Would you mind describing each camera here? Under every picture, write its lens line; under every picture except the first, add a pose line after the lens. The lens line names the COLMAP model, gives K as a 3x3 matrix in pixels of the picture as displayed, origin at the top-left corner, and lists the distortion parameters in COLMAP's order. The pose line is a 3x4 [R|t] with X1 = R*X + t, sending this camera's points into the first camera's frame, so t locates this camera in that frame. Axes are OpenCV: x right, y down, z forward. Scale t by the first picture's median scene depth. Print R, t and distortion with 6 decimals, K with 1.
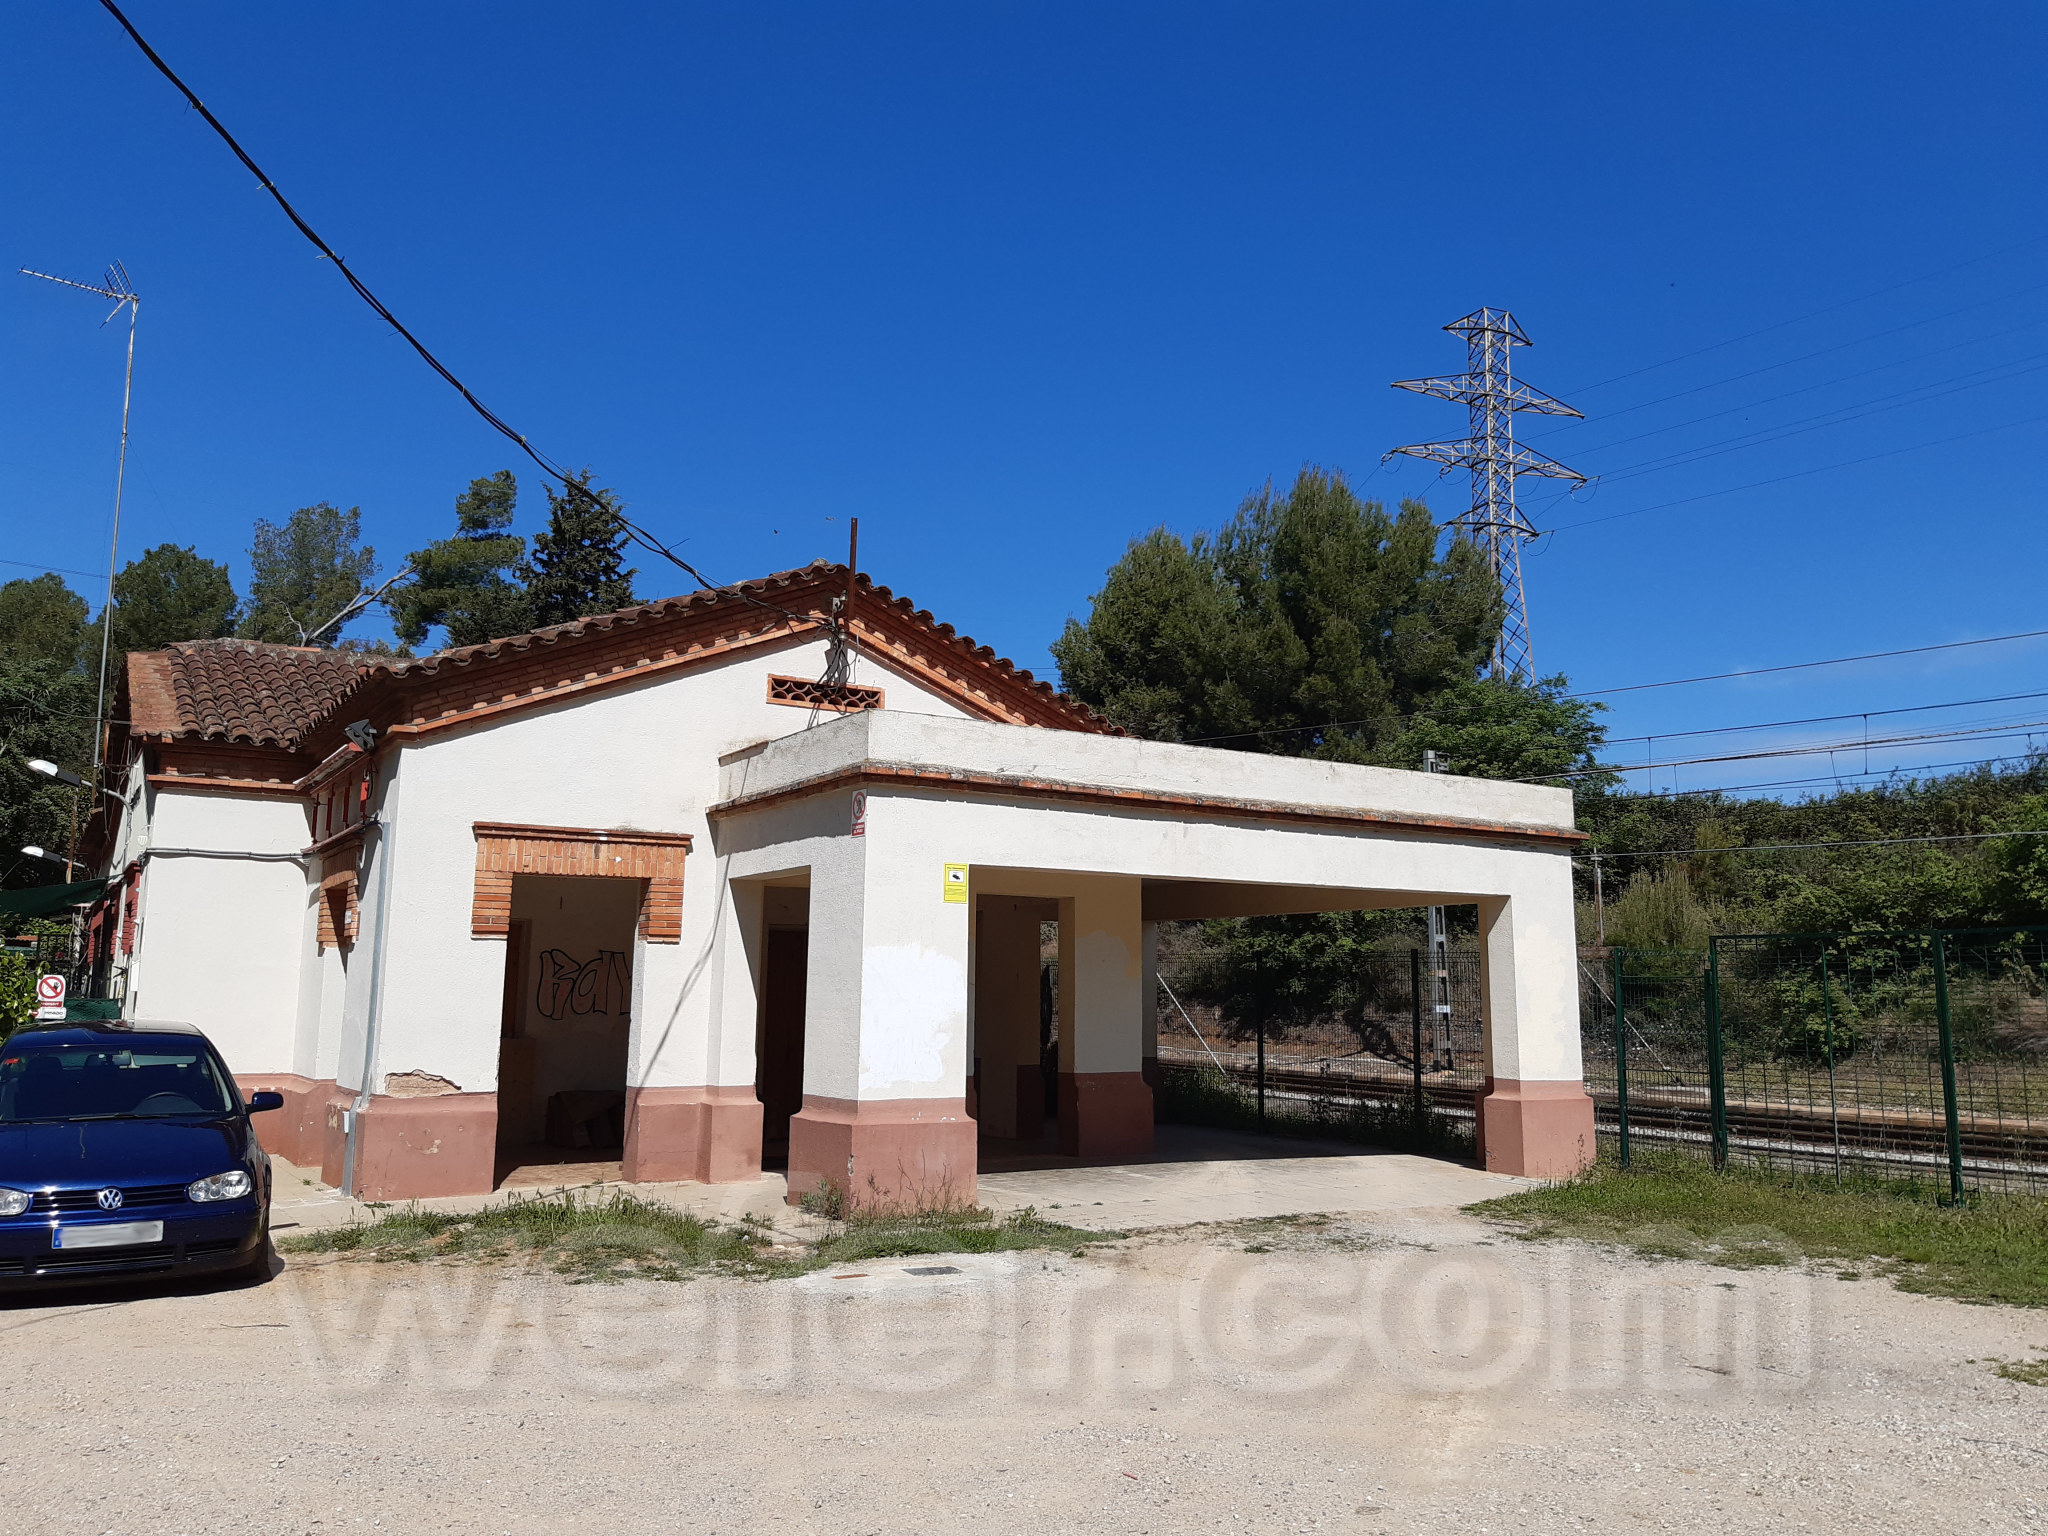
lens RADIAL K [[1580.9, 0, 1028.7], [0, 1580.9, 721.7], [0, 0, 1]] dist [0.098618, -0.171677]
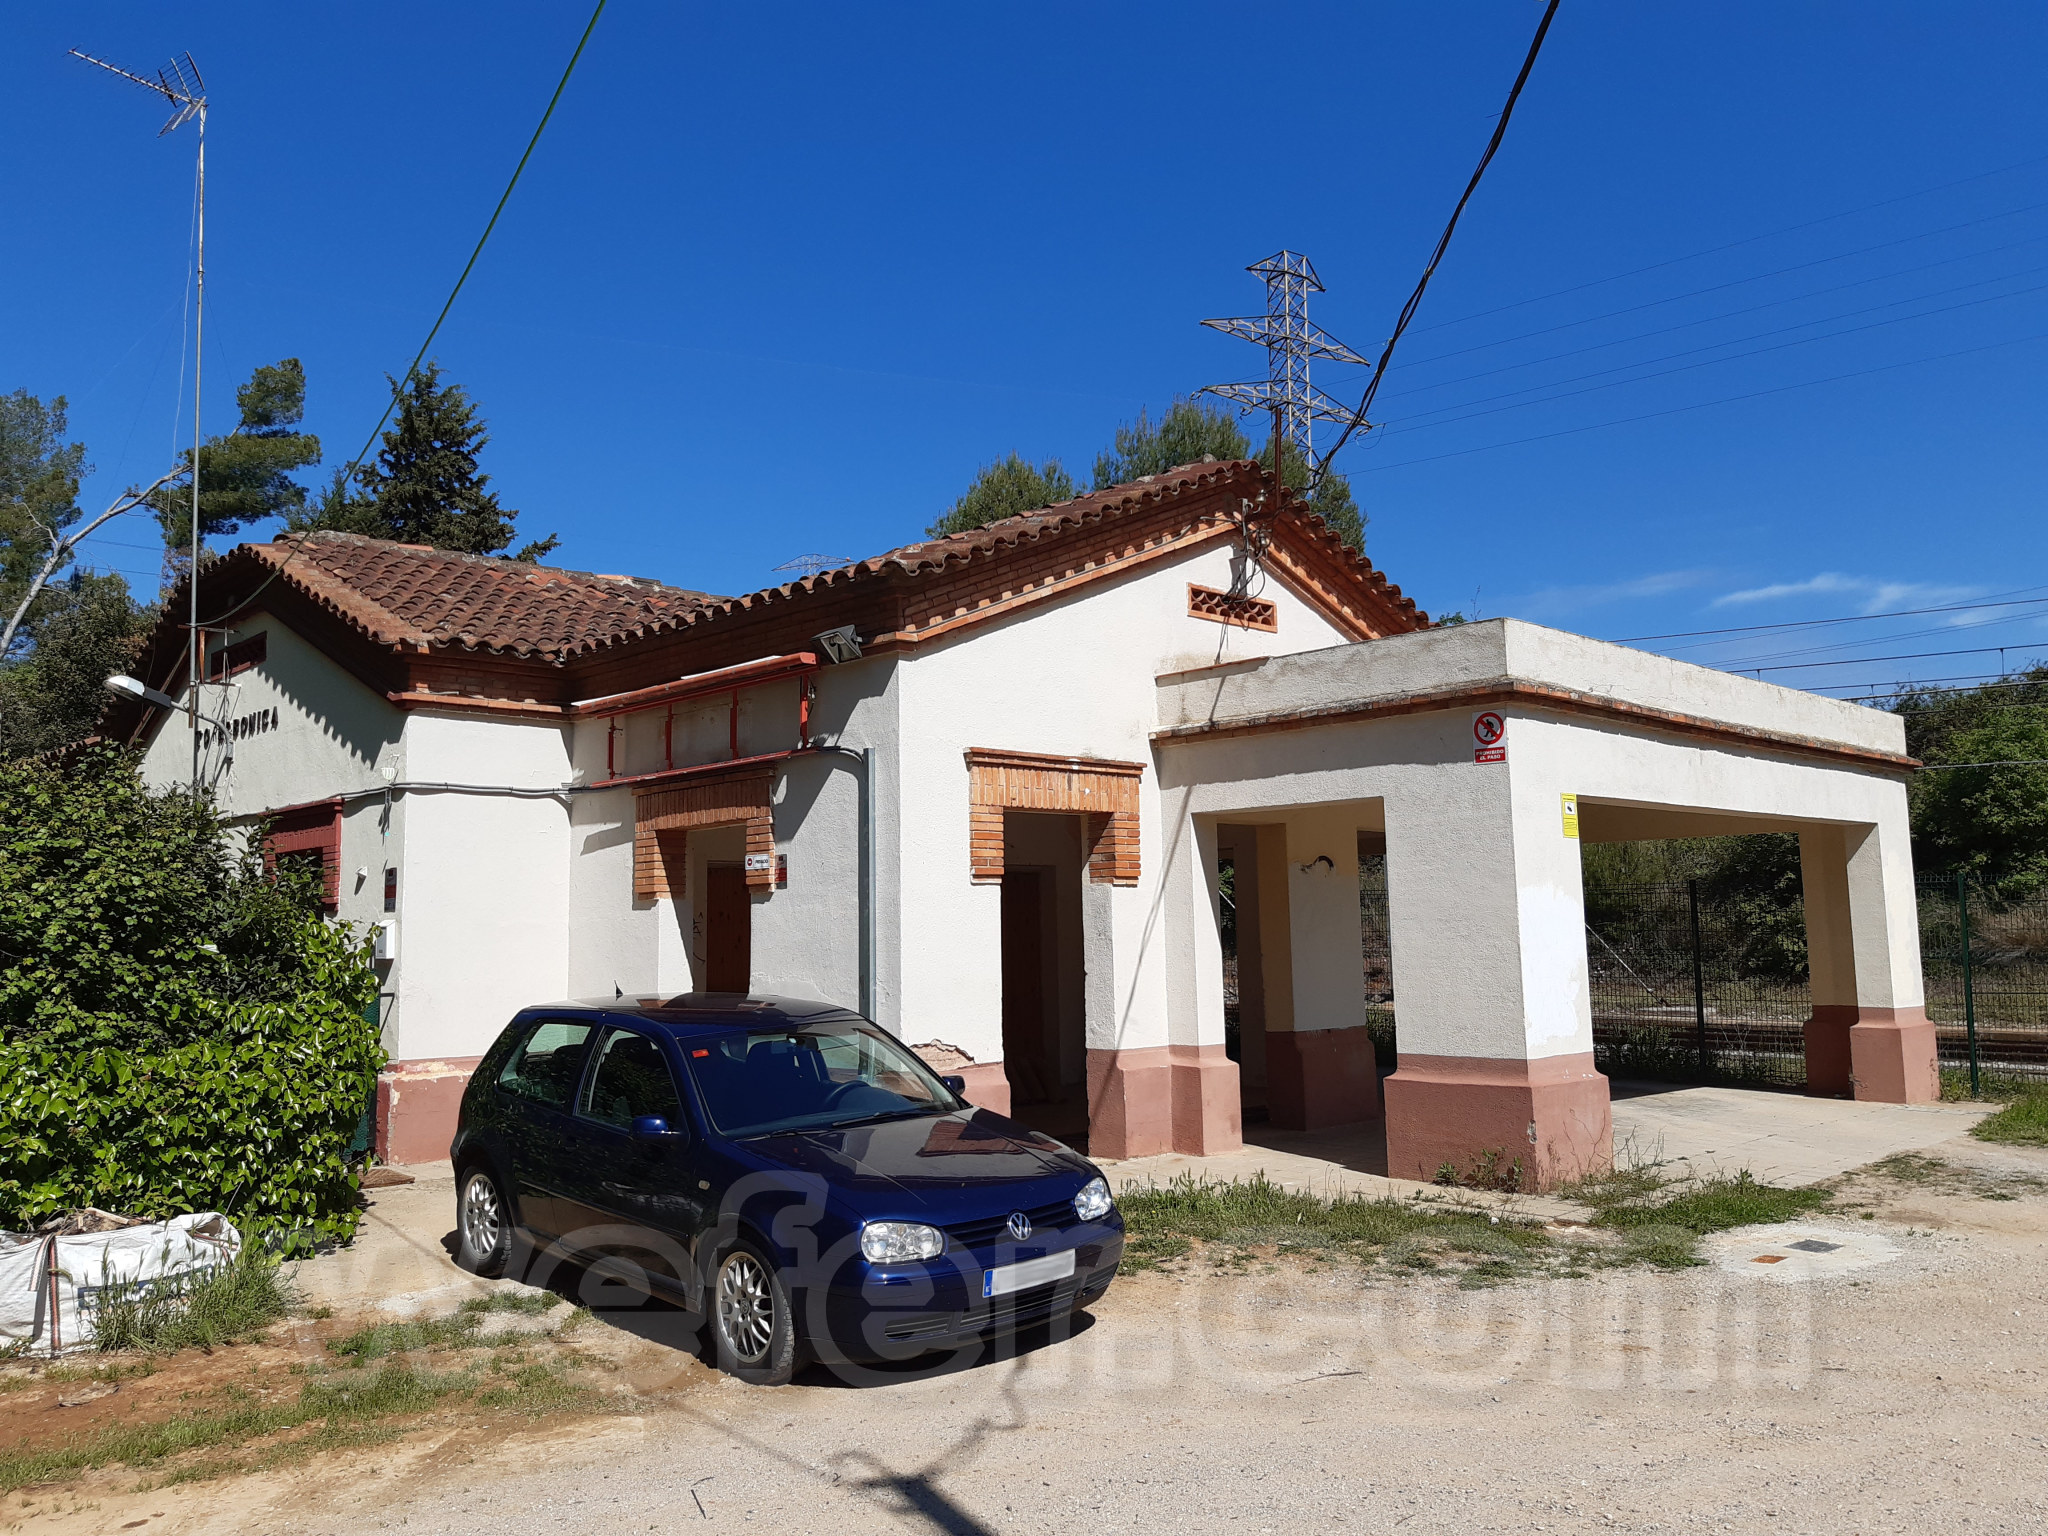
lens RADIAL K [[1579.8, 0, 1017.4], [0, 1579.8, 715.1], [0, 0, 1]] dist [0.120924, -0.177503]
pose [[0.977264, 0.002796, 0.212009, -0.439376], [-0.010276, 0.999363, 0.034188, 0.014277], [-0.211778, -0.035590, 0.976670, 0.149574]]
